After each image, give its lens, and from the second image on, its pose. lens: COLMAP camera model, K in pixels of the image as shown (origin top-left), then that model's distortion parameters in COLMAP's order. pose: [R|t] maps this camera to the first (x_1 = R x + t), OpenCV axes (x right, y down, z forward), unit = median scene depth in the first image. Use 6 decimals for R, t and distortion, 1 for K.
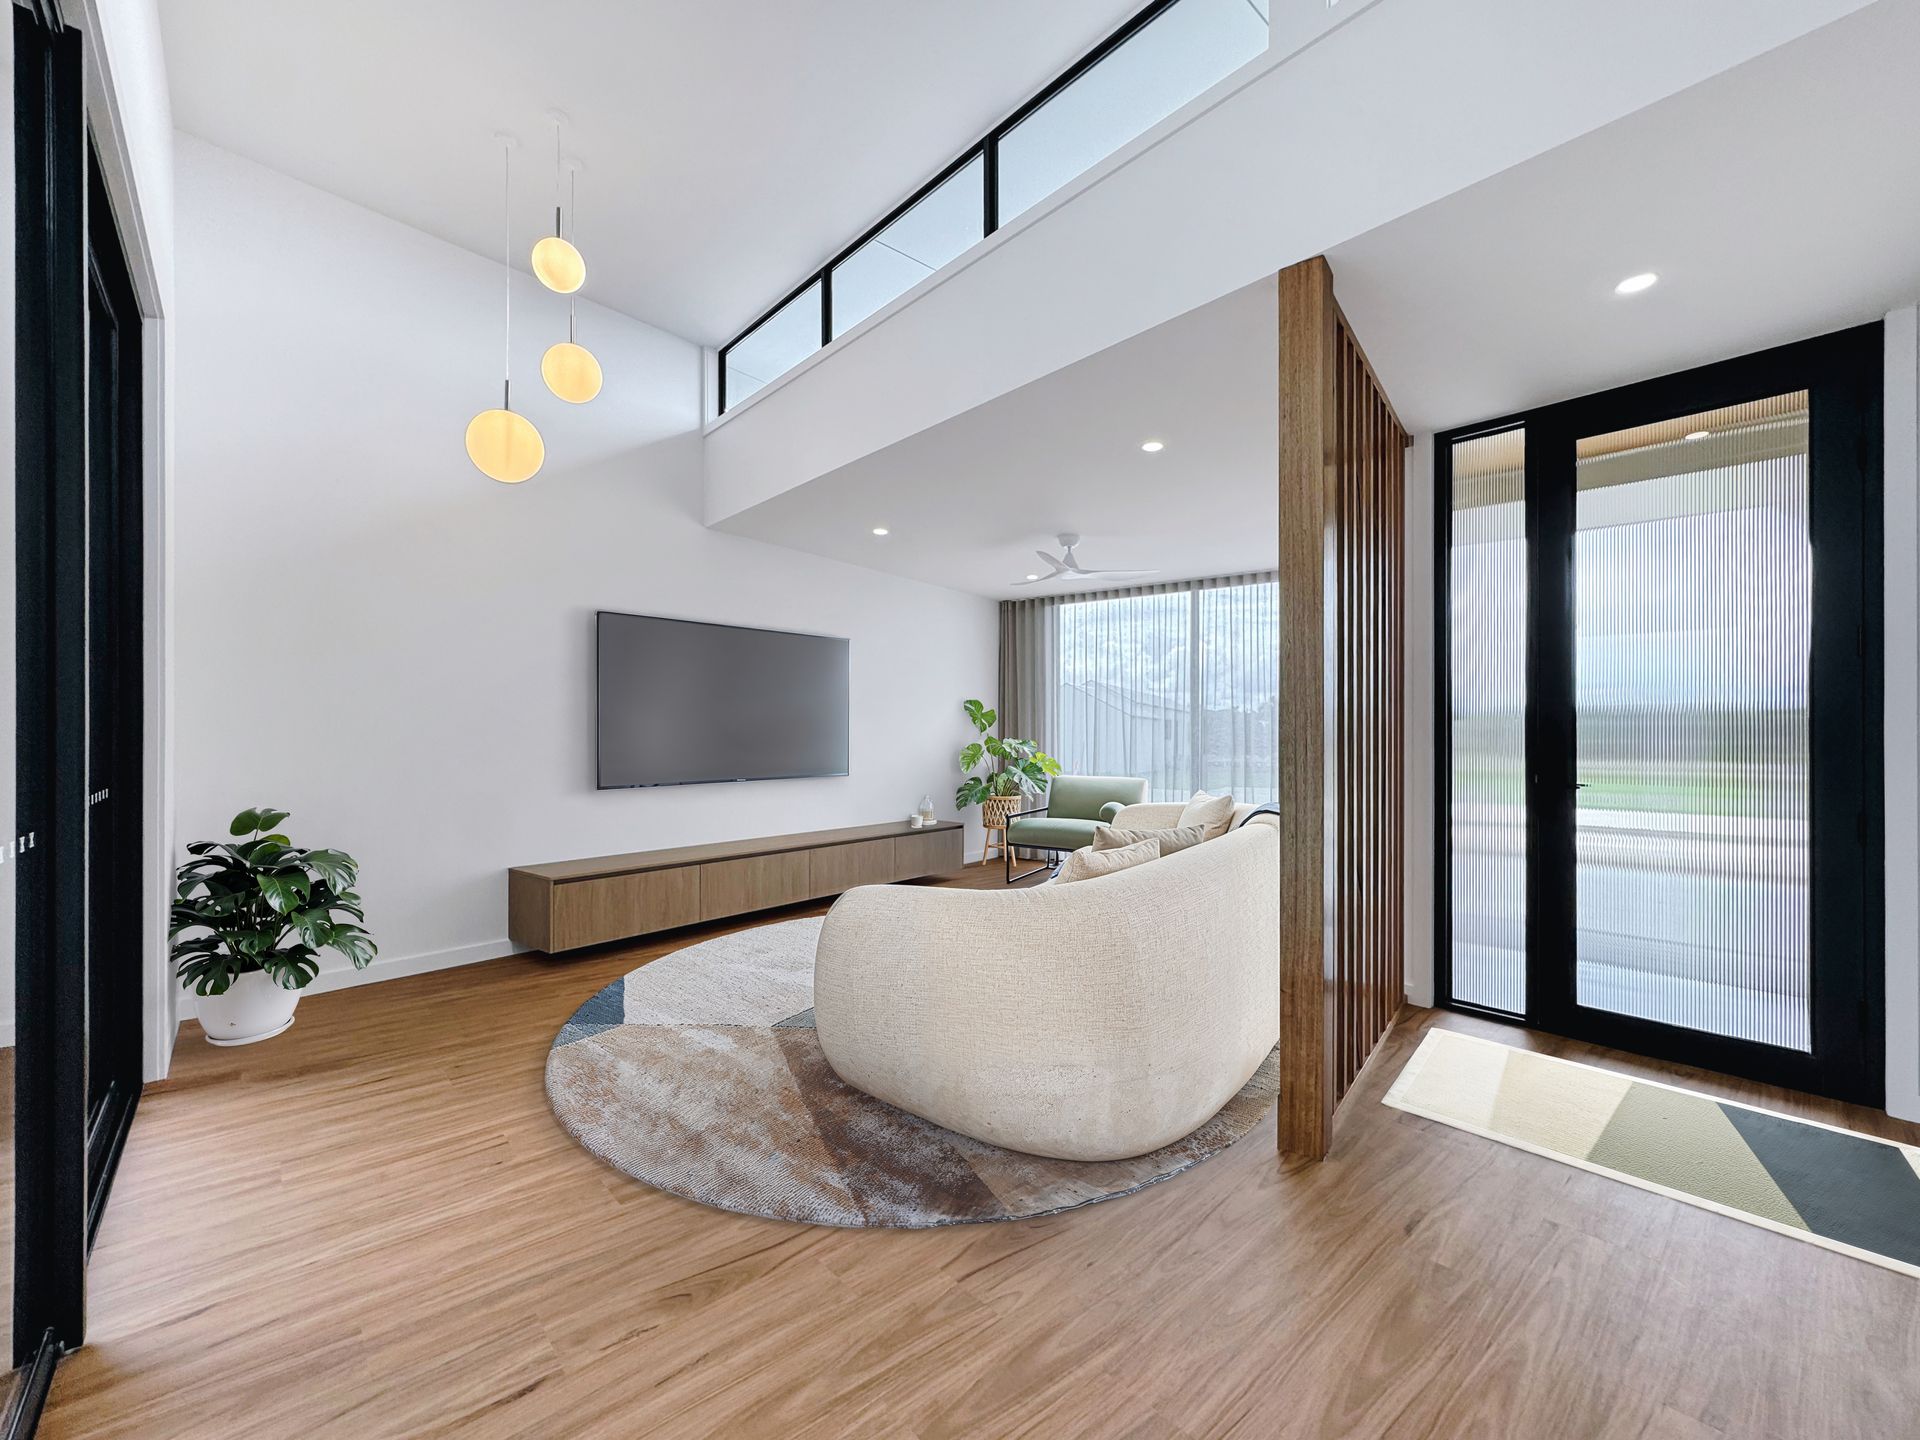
lens RADIAL K [[781.8, 0, 967.2], [0, 781.8, 746.6], [0, 0, 1]] dist [0.002238, 0.000111]
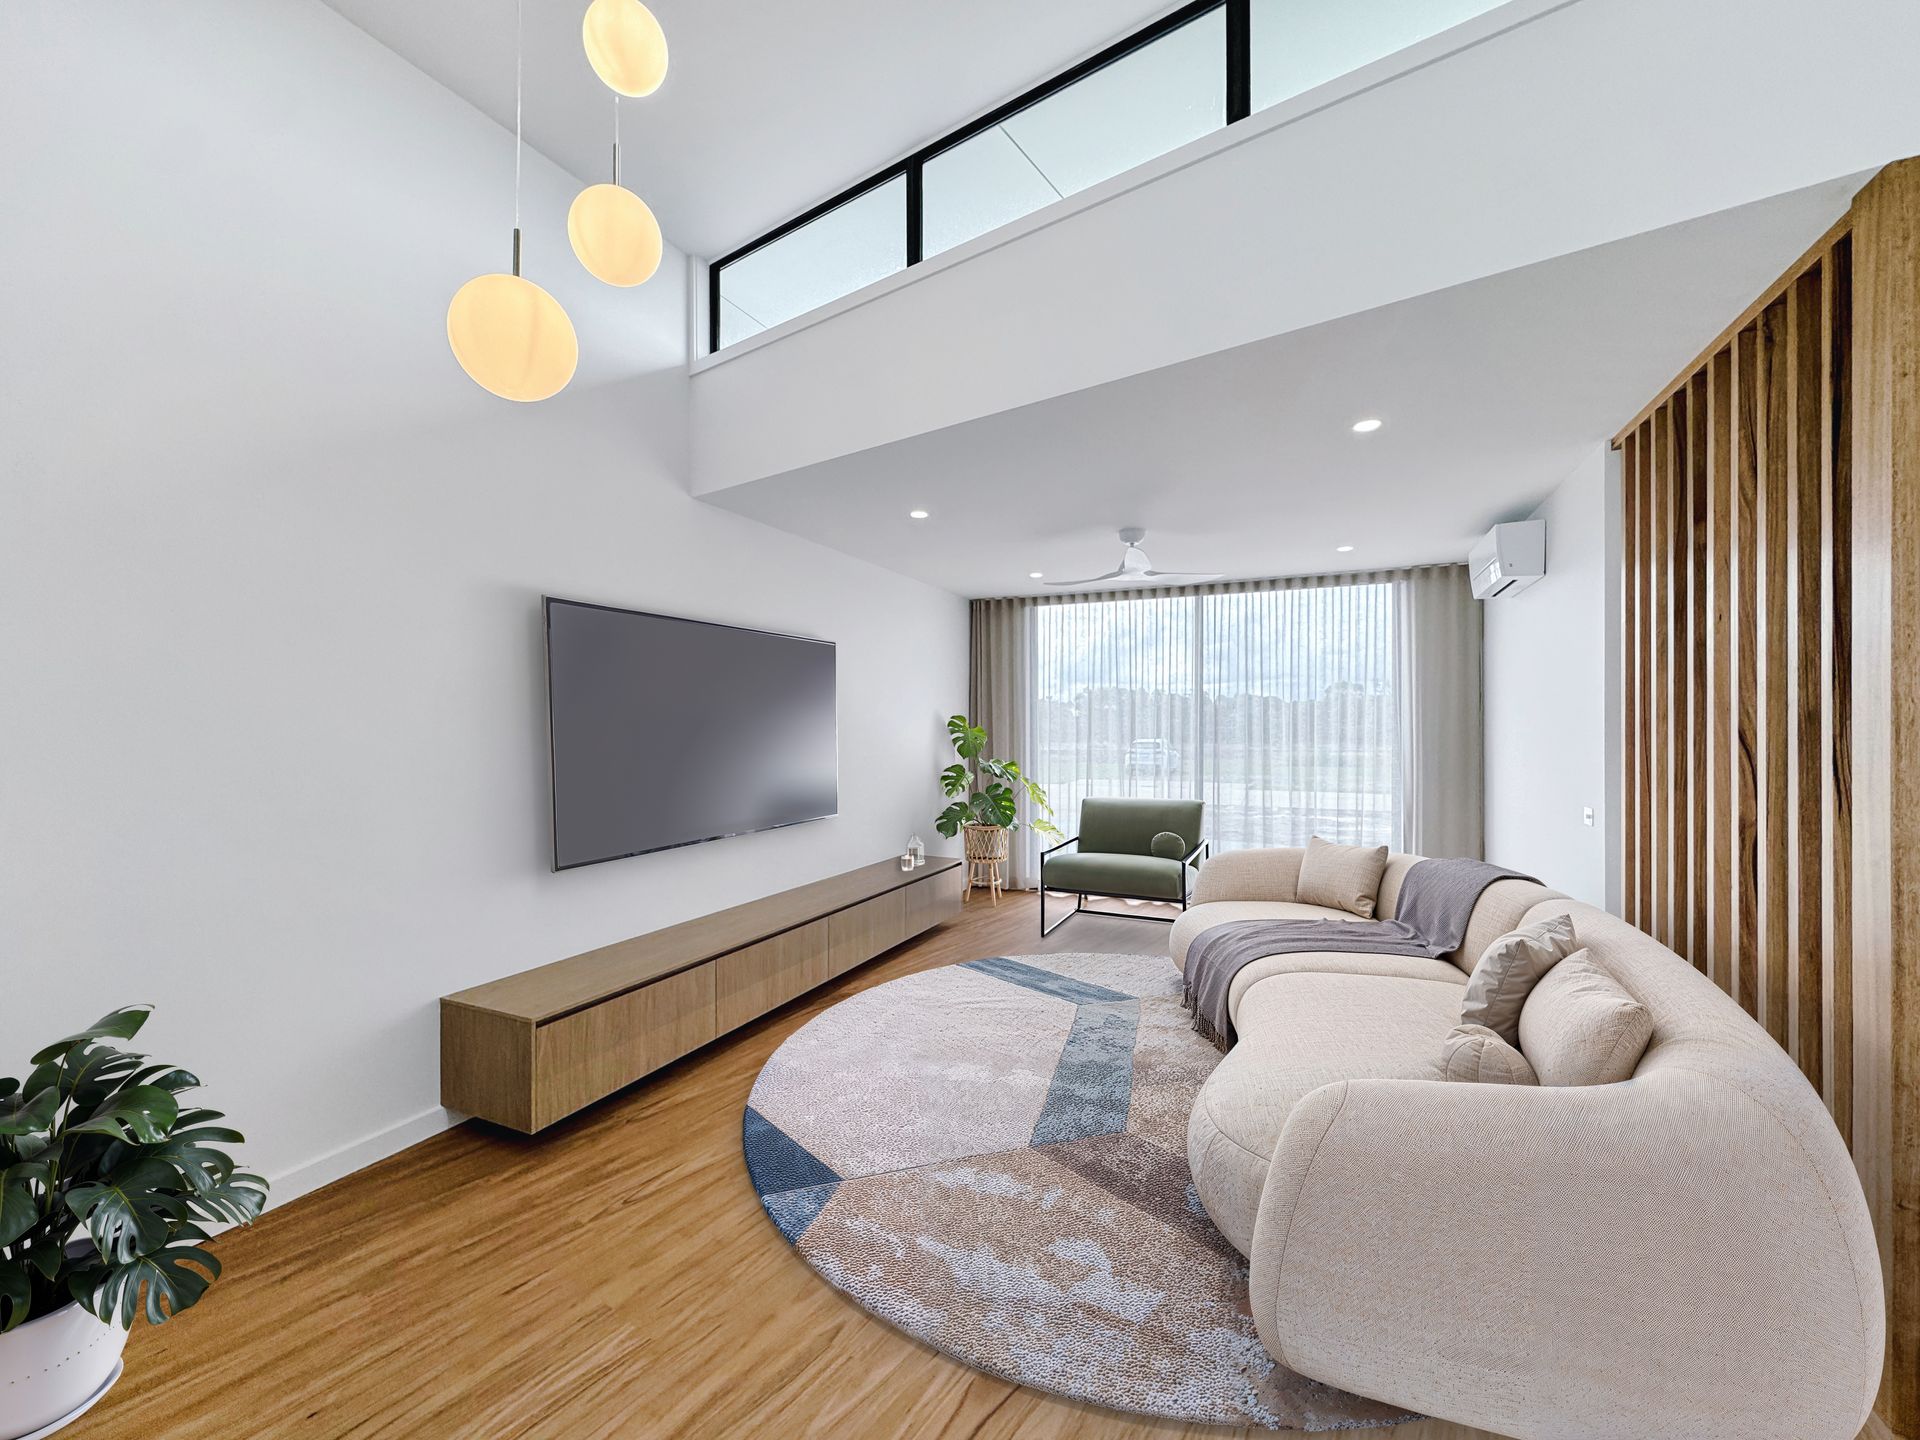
lens RADIAL K [[781.8, 0, 971.9], [0, 781.8, 731.7], [0, 0, 1]] dist [0.002238, 0.000111]
pose [[0.976649, -0.008447, 0.214677, -0.237296], [0.010072, 0.999928, -0.006477, -0.048486], [-0.214606, 0.008488, 0.976664, 0.213756]]
